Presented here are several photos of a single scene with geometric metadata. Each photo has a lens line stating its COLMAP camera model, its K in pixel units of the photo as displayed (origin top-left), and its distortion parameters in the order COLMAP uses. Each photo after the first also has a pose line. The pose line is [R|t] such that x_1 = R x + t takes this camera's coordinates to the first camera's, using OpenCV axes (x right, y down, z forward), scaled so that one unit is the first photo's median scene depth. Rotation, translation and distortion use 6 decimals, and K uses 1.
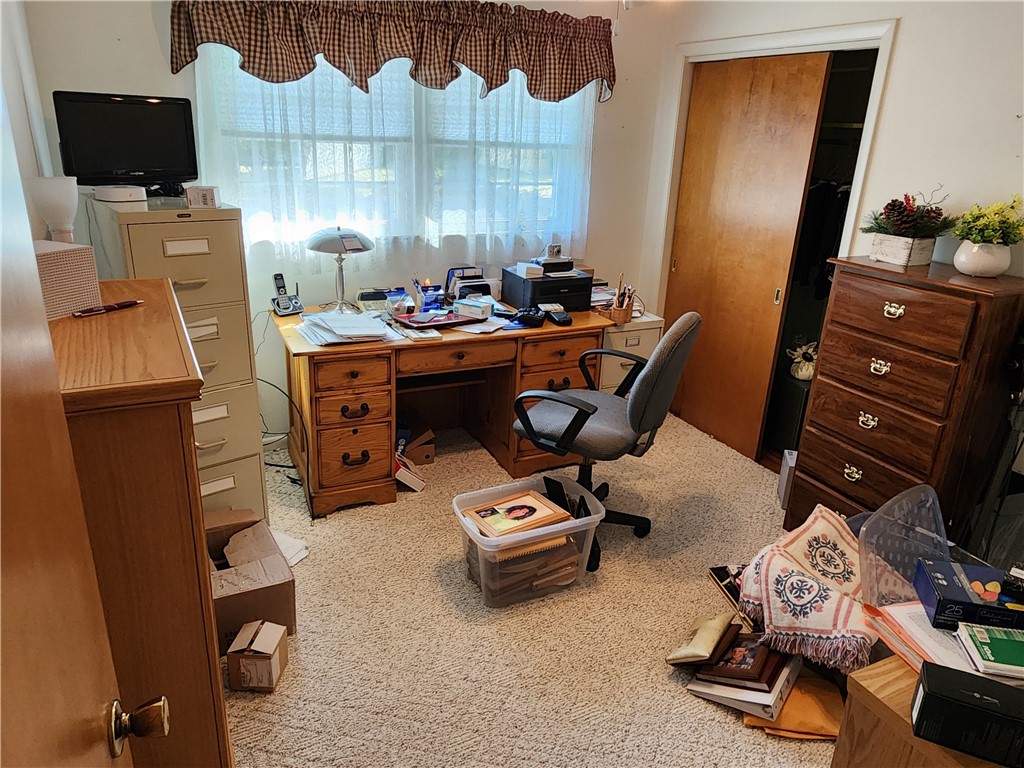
lens RADIAL K [[686.5, 0, 511.1], [0, 686.5, 382.3], [0, 0, 1]] dist [0.002115, -0.003979]
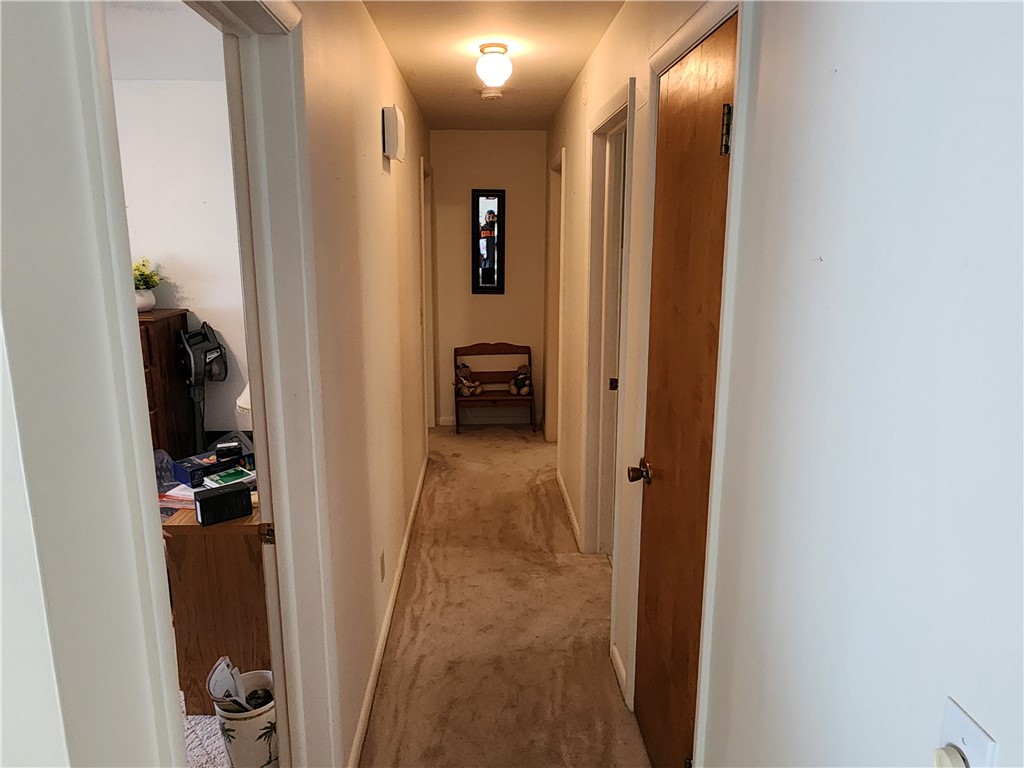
lens RADIAL K [[686.5, 0, 511.3], [0, 686.5, 383.6], [0, 0, 1]] dist [0.002115, -0.003979]
pose [[0.438864, -0.230813, 0.868403, -0.508927], [0.325828, 0.941547, 0.085591, 0.216807], [-0.837398, 0.245387, 0.488416, -0.631417]]
